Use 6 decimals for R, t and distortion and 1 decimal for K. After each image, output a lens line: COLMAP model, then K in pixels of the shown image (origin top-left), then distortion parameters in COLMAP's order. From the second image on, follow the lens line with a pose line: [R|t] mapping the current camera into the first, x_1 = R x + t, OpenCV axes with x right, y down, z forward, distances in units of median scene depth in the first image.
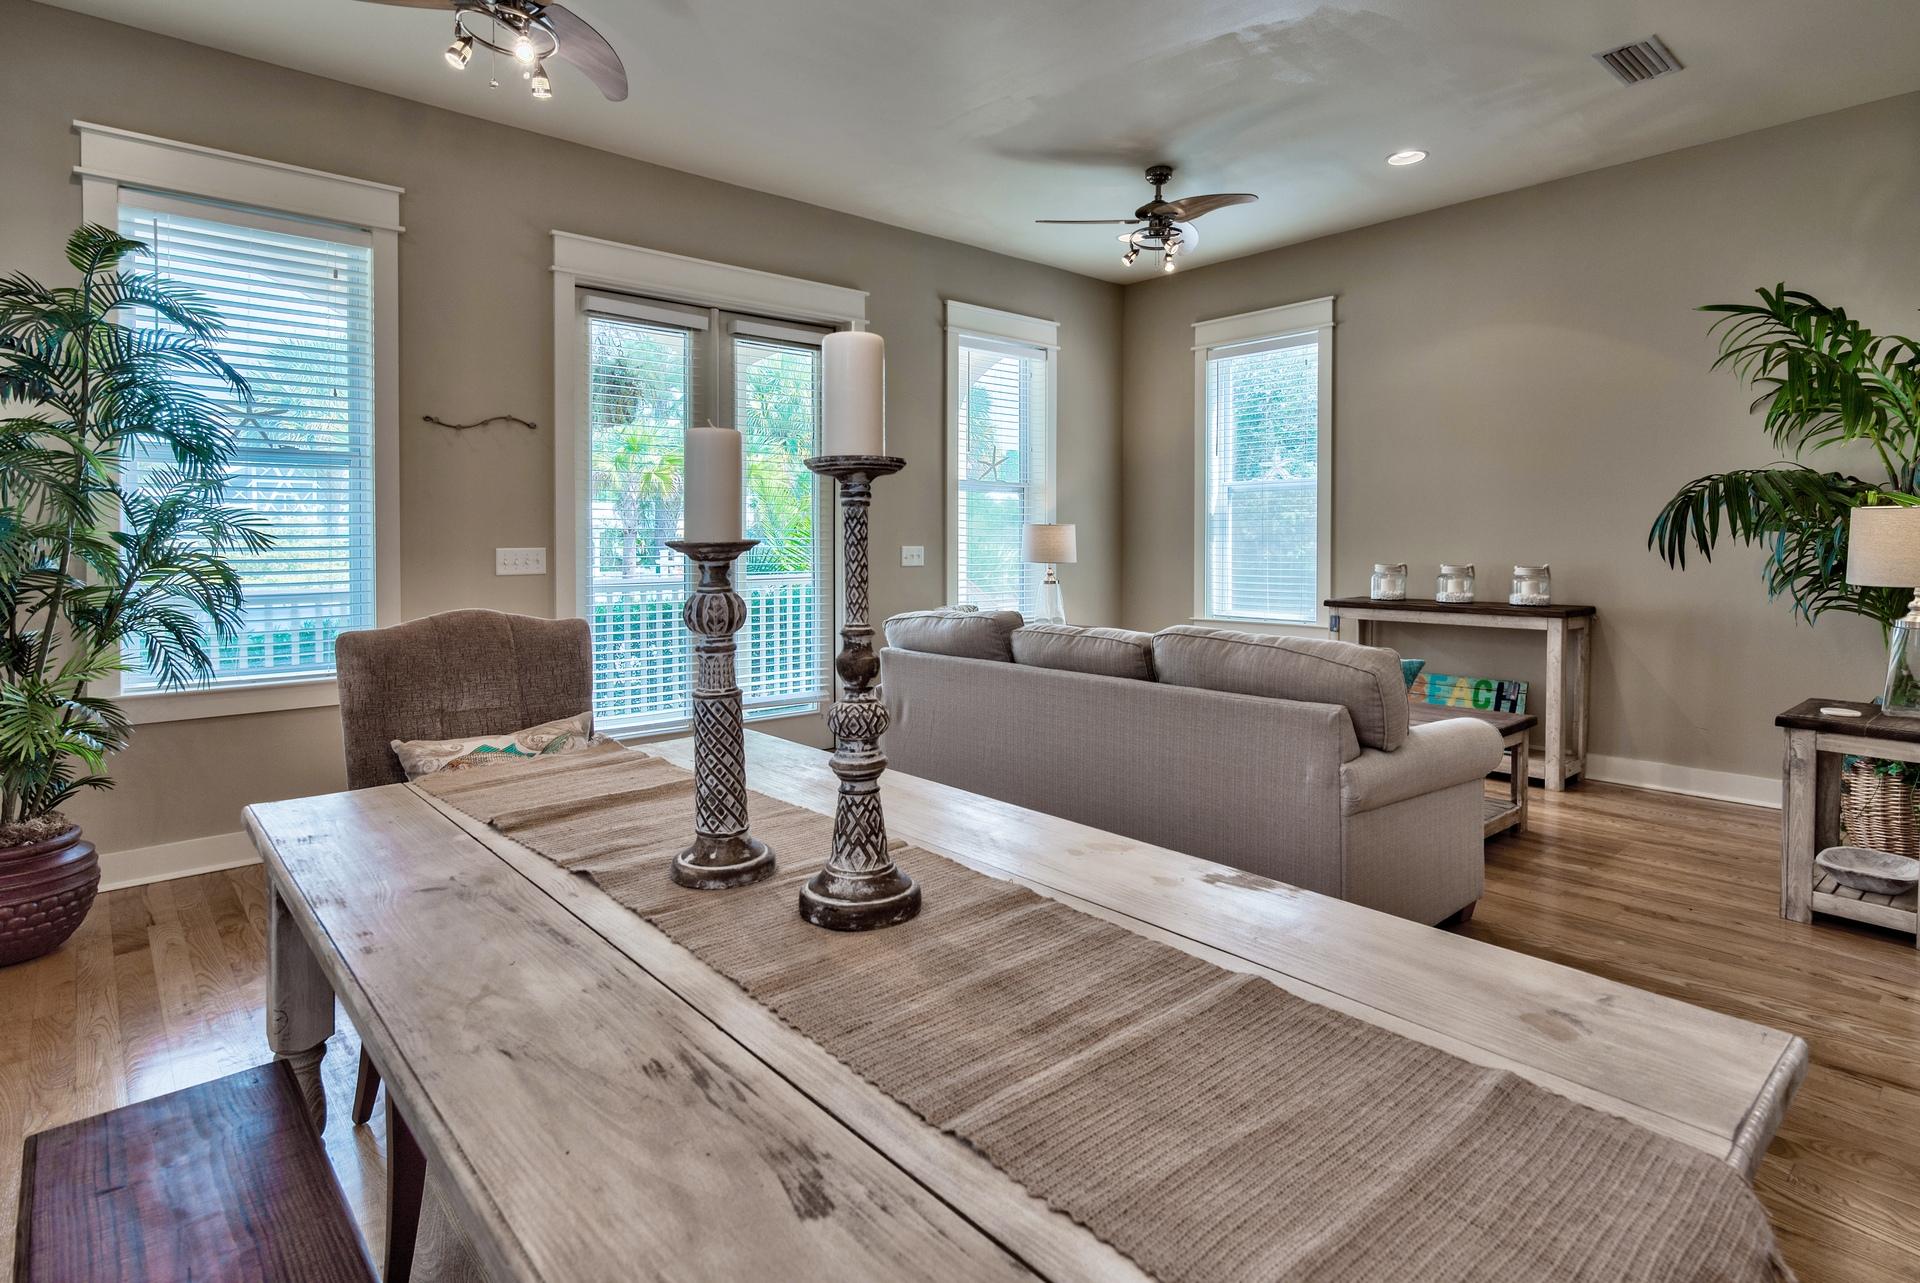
lens RADIAL K [[998.3, 0, 922.6], [0, 998.3, 567.9], [0, 0, 1]] dist [-0.005063, -0.001037]
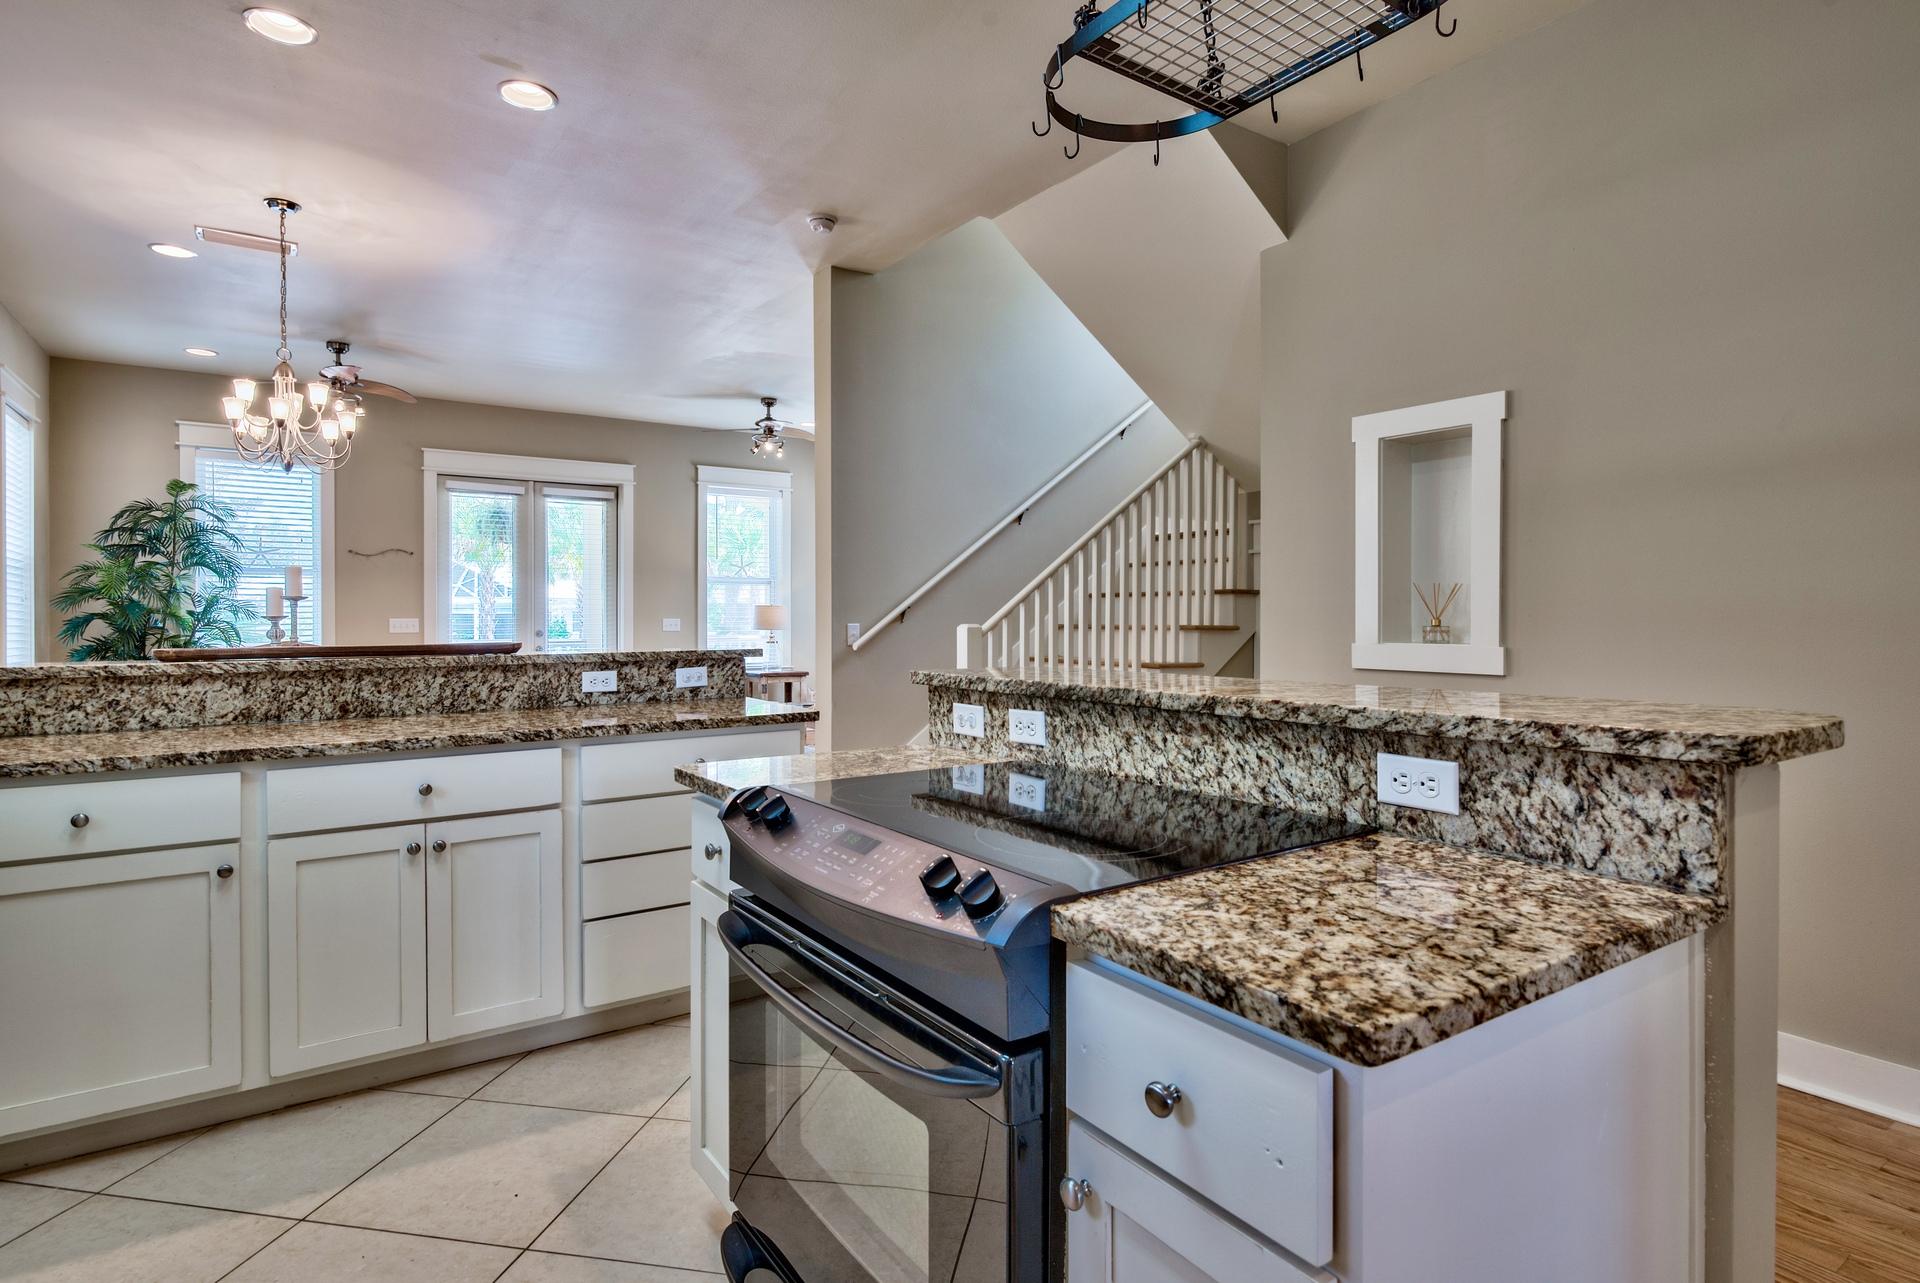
lens RADIAL K [[1024.4, 0, 966.2], [0, 1024.4, 627.6], [0, 0, 1]] dist [-0.003233, -0.000480]
pose [[0.993625, 0.003656, -0.112676, 0.919177], [-0.005209, 0.999895, -0.013488, 0.019218], [0.112615, 0.013989, 0.993540, -0.840744]]
